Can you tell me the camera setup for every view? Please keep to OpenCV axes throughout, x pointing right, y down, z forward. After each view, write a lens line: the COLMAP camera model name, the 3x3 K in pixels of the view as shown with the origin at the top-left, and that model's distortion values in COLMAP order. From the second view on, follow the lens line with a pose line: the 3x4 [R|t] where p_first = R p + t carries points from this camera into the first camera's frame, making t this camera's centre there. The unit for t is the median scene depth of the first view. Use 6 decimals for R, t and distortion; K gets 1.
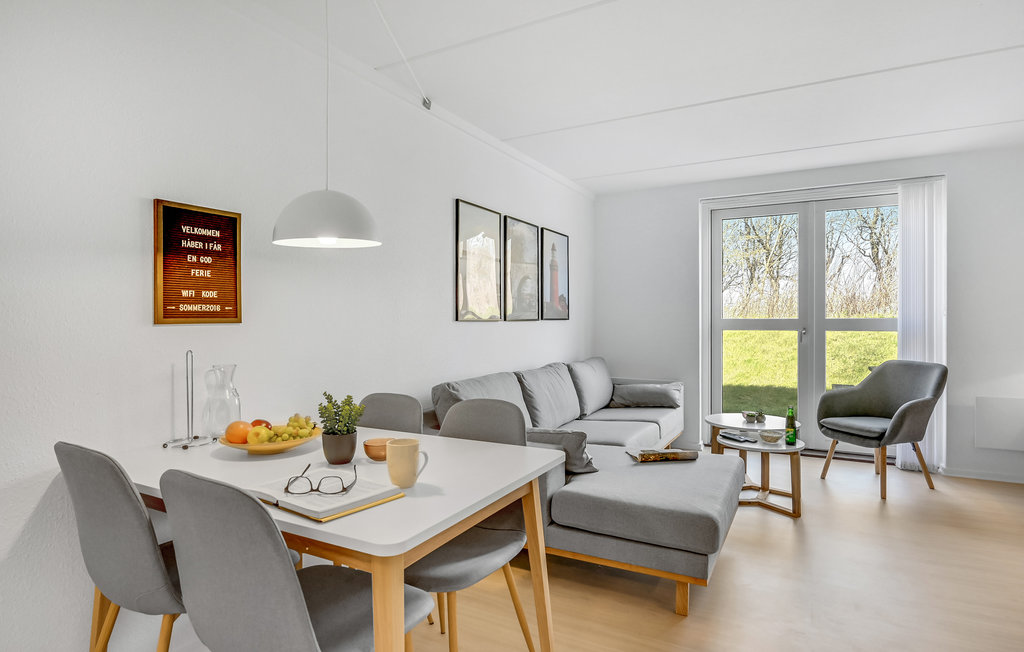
lens RADIAL K [[548.7, 0, 517.4], [0, 548.7, 321.3], [0, 0, 1]] dist [-0.016062, -0.000013]
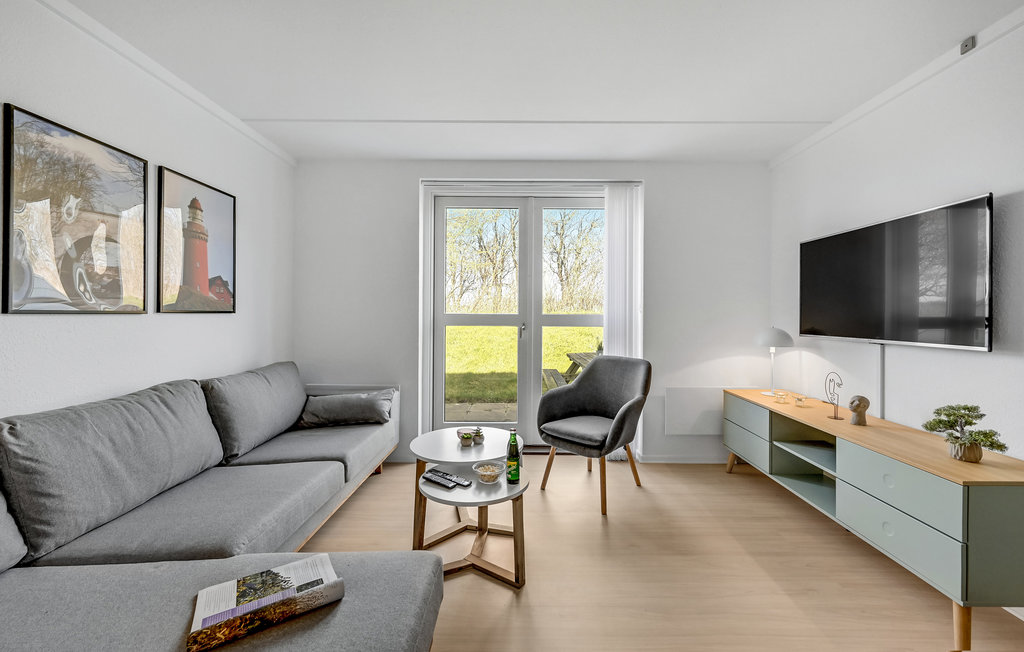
lens RADIAL K [[416.2, 0, 514.9], [0, 416.2, 317.9], [0, 0, 1]] dist [-0.000019, -0.000019]
pose [[0.887257, 0.004375, 0.461255, 0.176327], [-0.007375, 0.999962, 0.004701, -0.001708], [-0.461217, -0.007573, 0.887255, 0.364968]]
